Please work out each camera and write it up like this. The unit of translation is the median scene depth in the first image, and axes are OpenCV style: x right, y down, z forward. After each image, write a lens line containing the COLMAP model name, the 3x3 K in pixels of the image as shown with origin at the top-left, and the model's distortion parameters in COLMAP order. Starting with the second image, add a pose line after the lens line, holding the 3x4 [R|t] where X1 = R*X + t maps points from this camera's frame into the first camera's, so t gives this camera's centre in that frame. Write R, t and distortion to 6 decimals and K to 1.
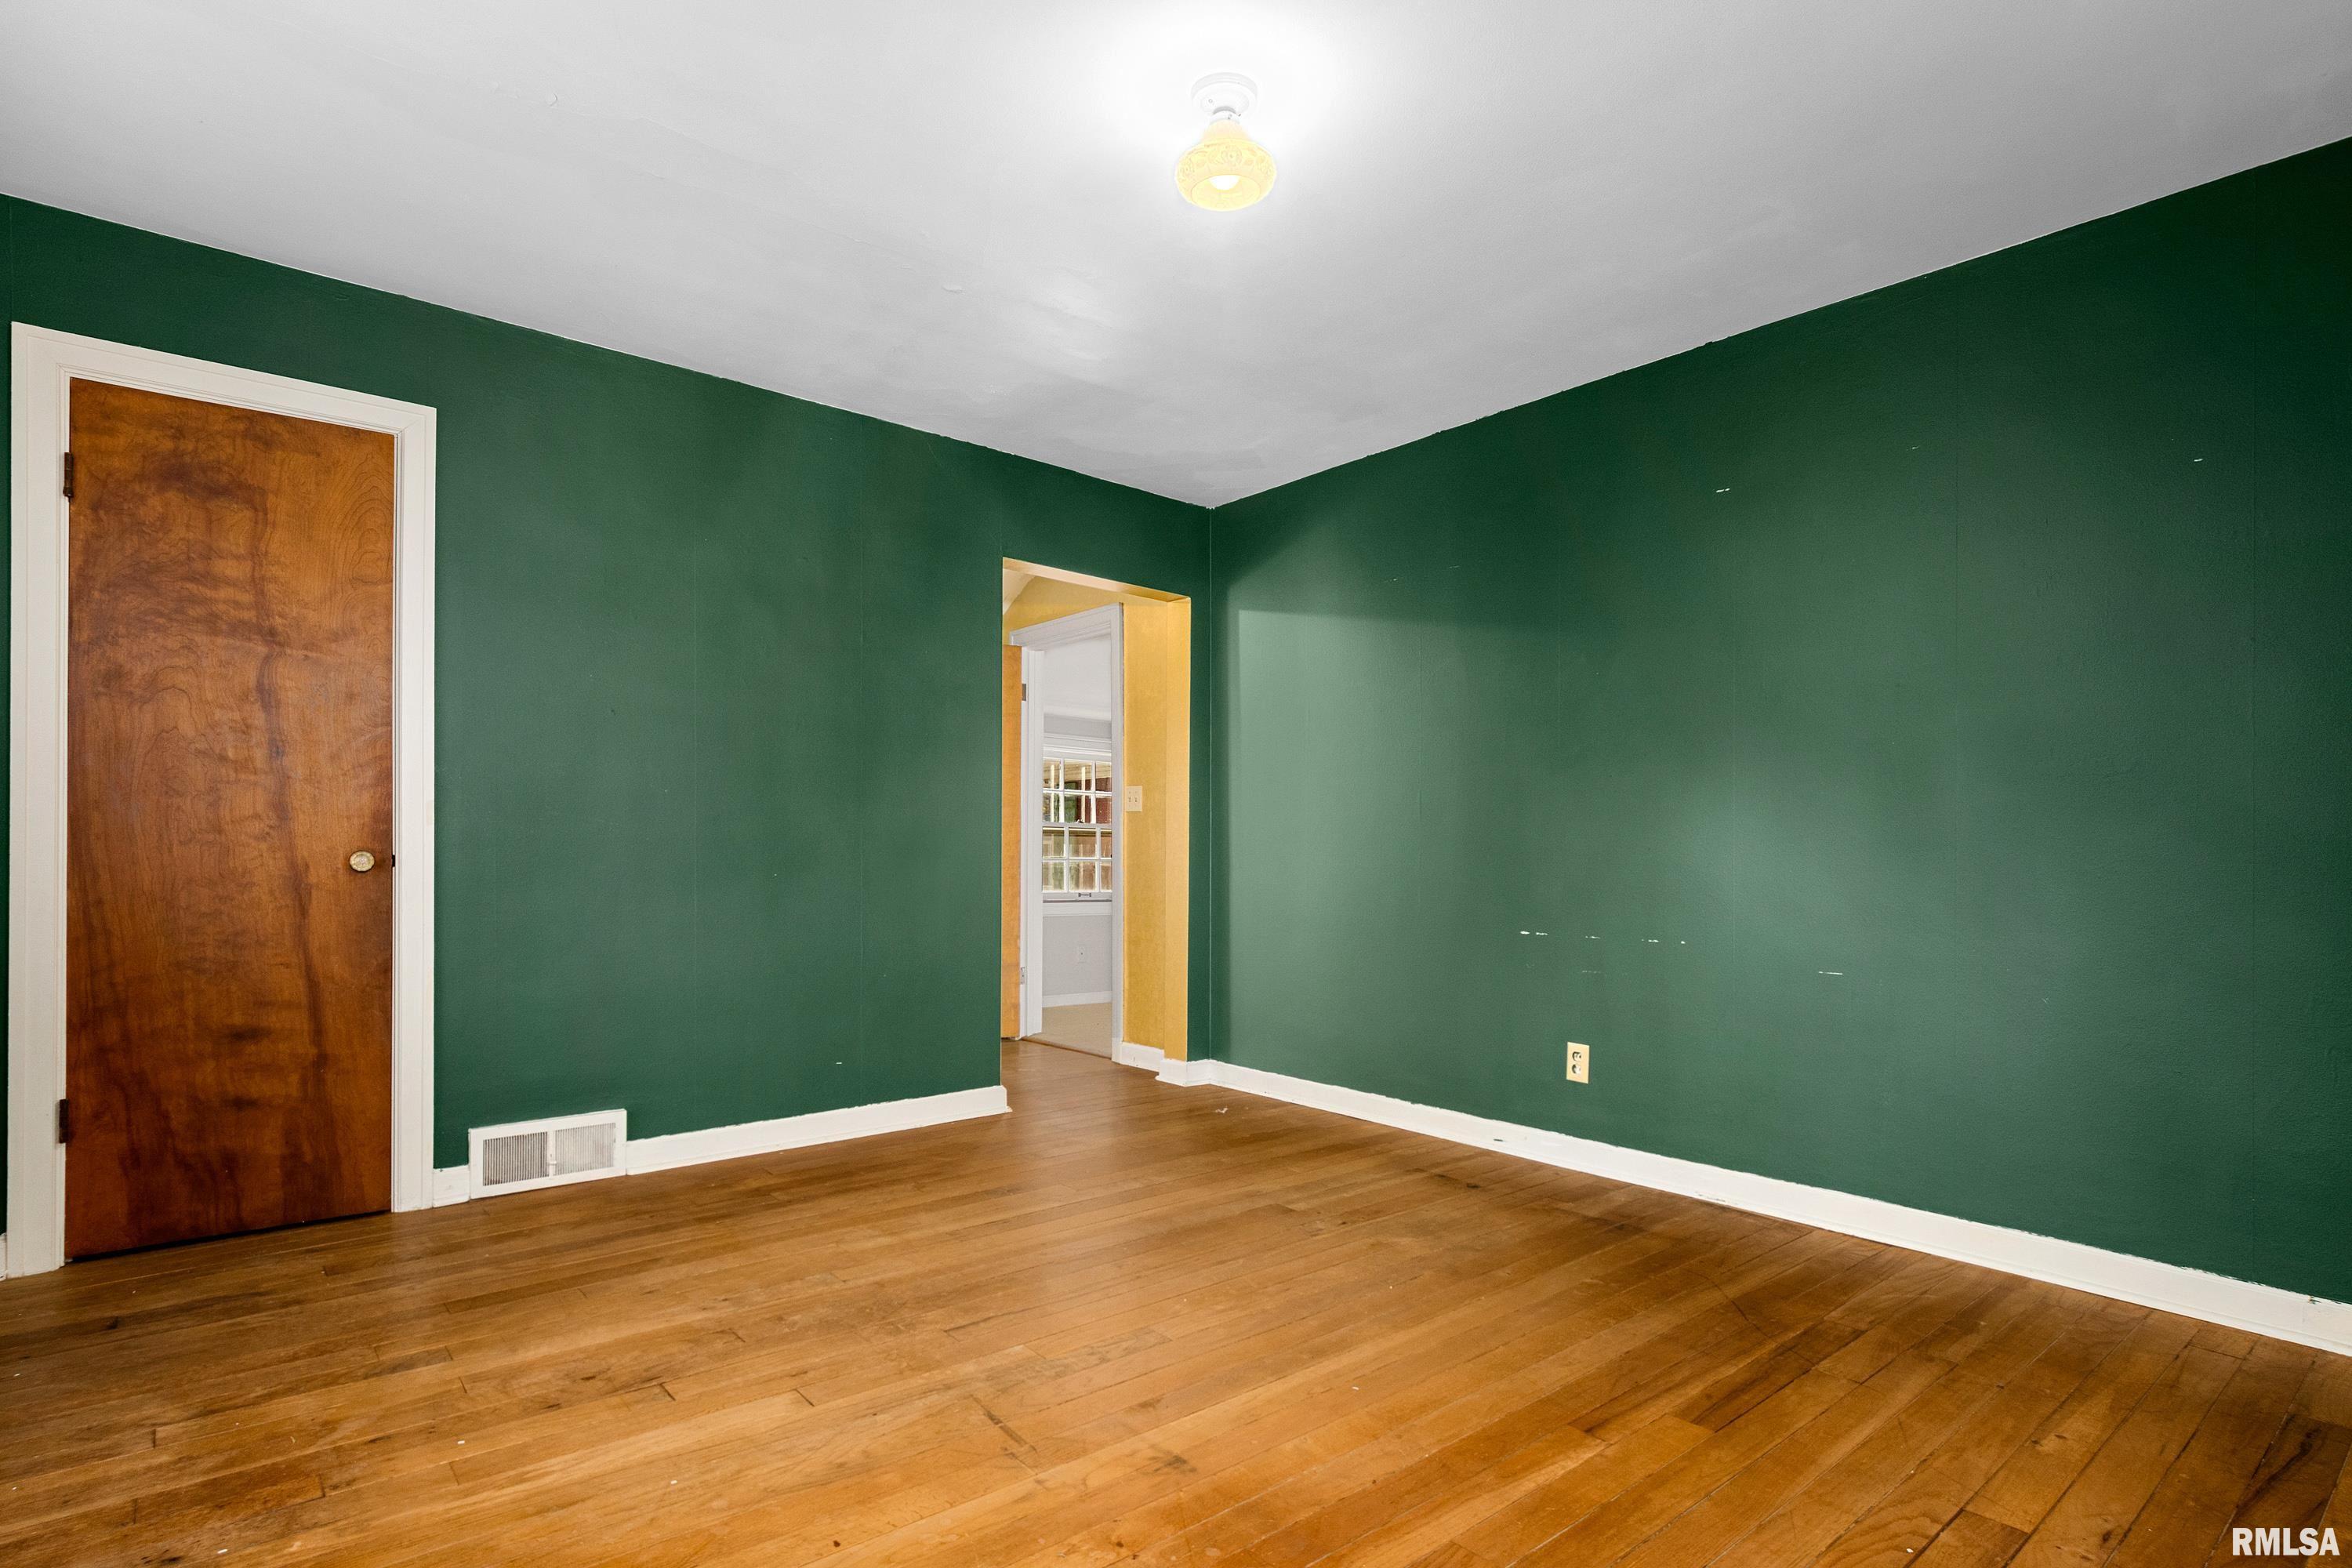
lens RADIAL K [[1177.8, 0, 1172.6], [0, 1177.8, 872.8], [0, 0, 1]] dist [-0.000251, -0.000033]
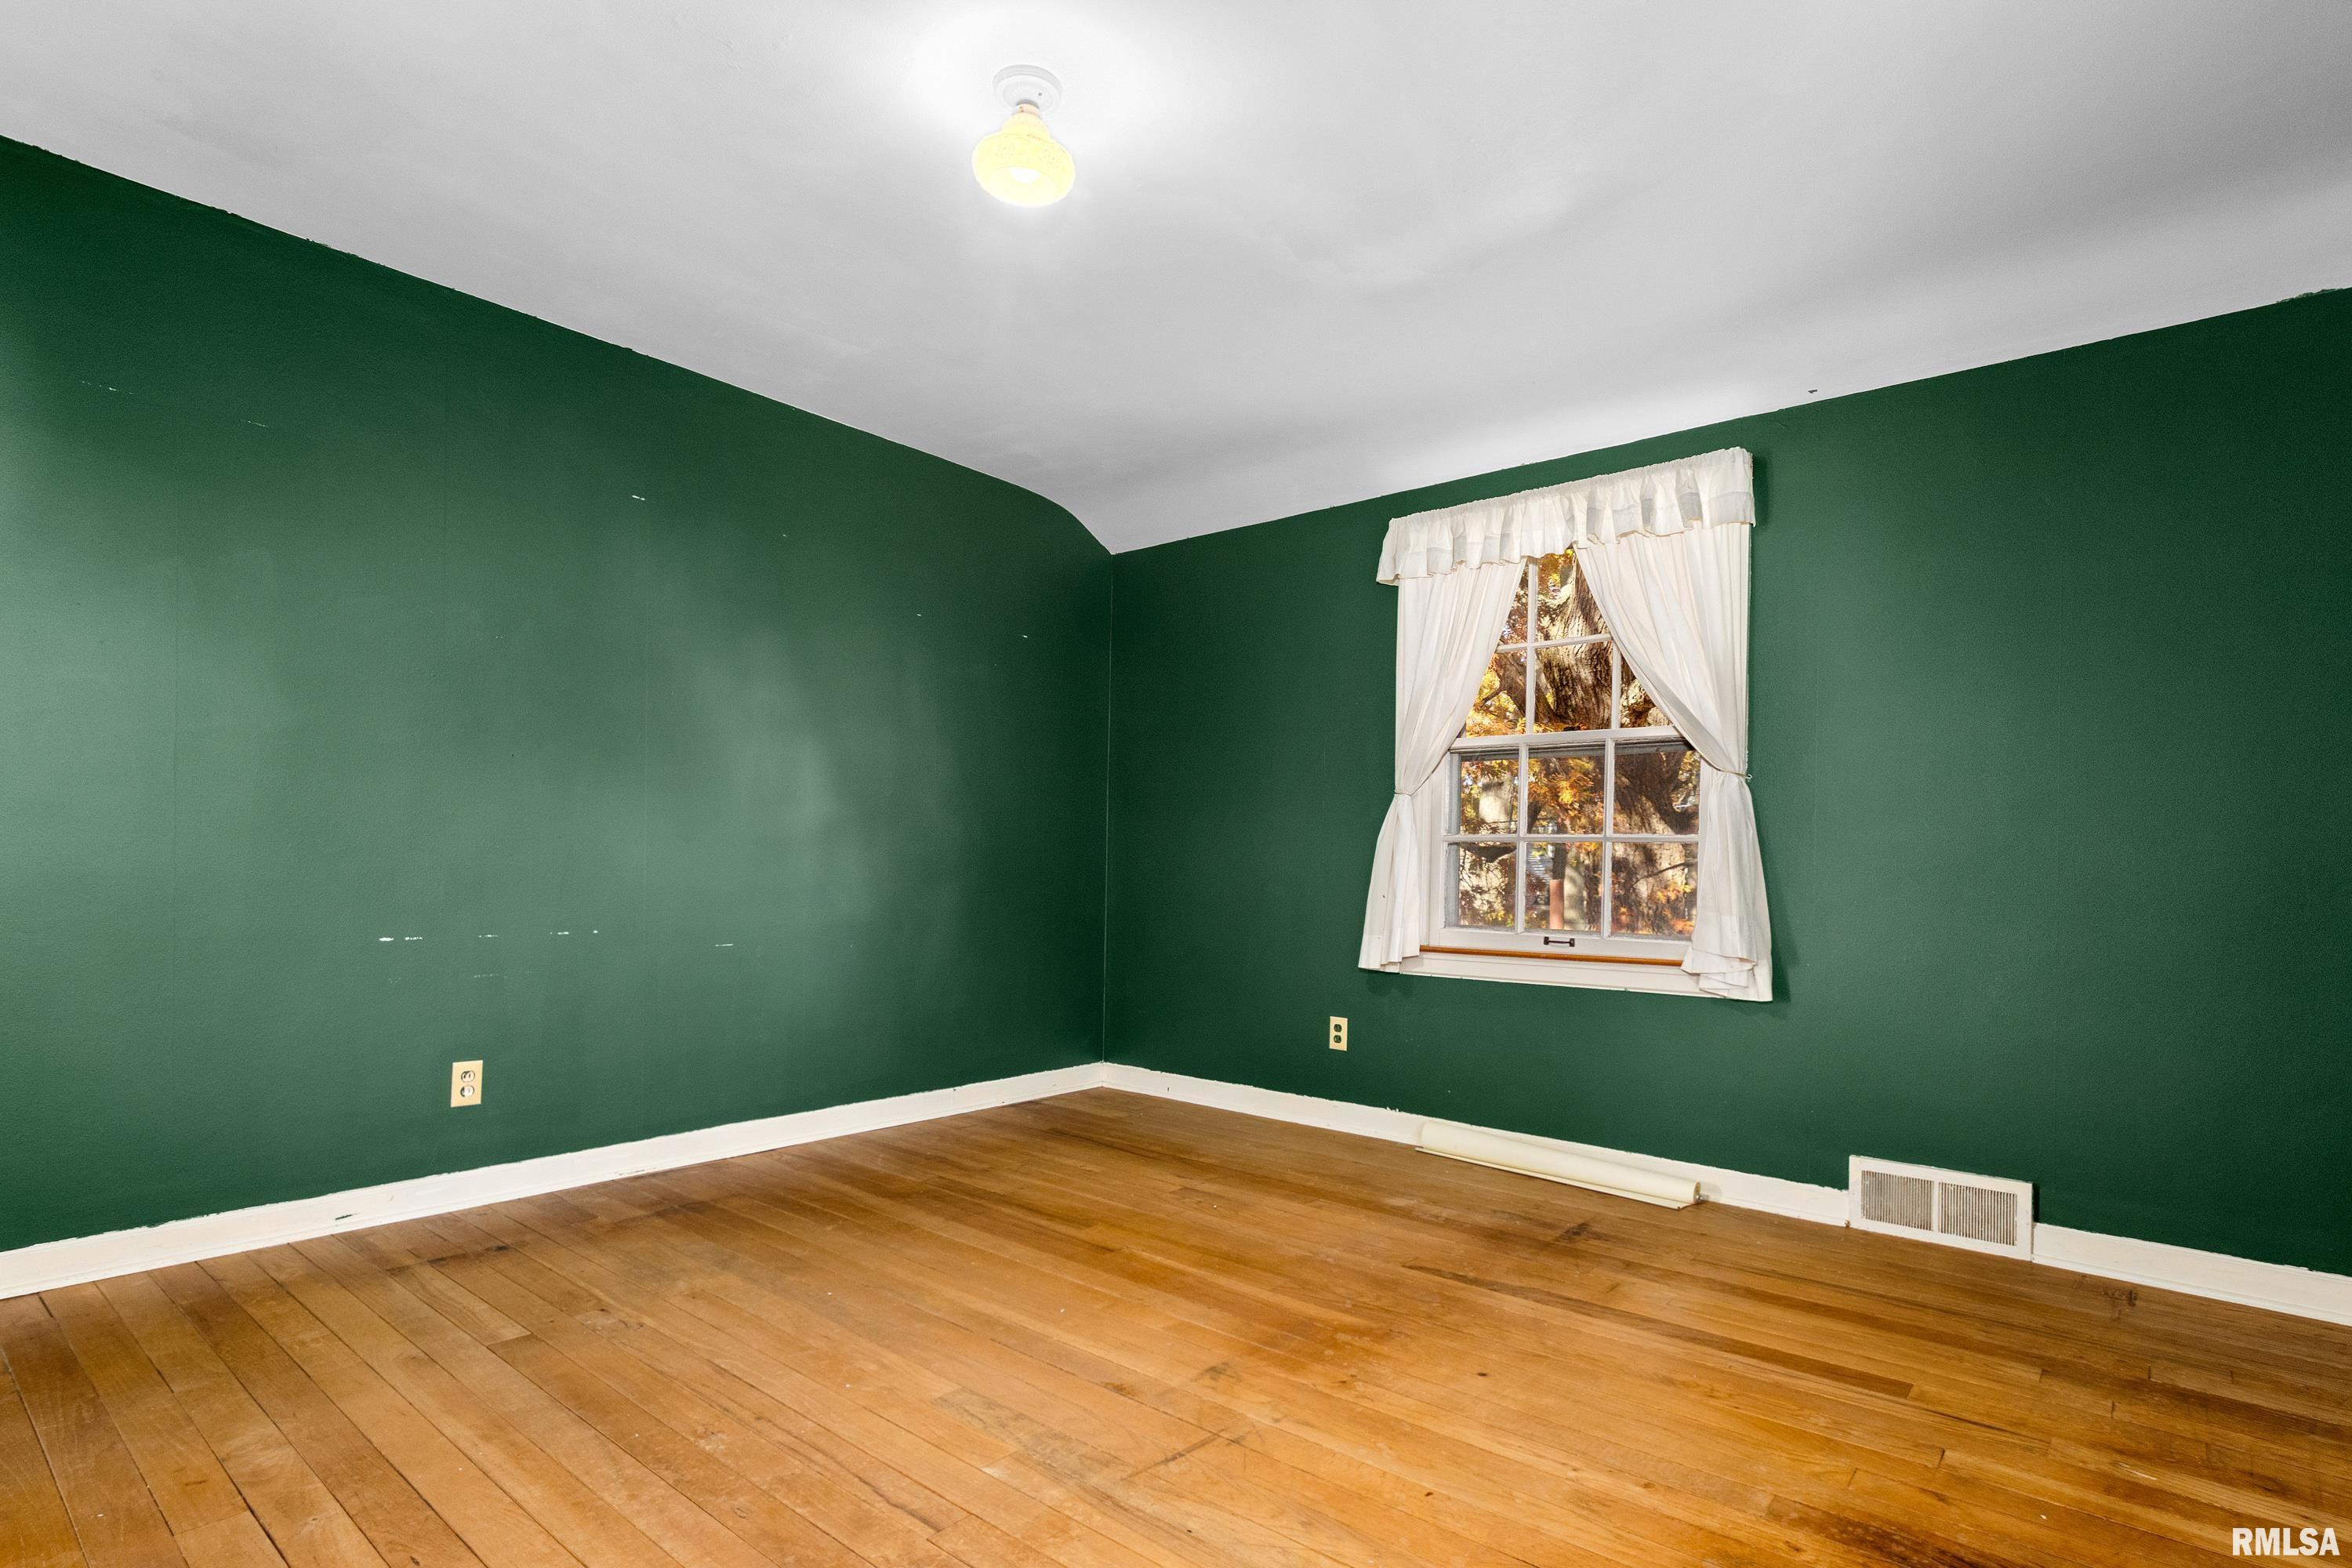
lens RADIAL K [[1177.8, 0, 1172.6], [0, 1177.8, 872.8], [0, 0, 1]] dist [-0.000251, -0.000033]
pose [[-0.177571, -0.022289, 0.983856, -0.816921], [-0.002576, 0.999751, 0.022184, -0.018158], [-0.984105, 0.001405, -0.177584, 0.895079]]
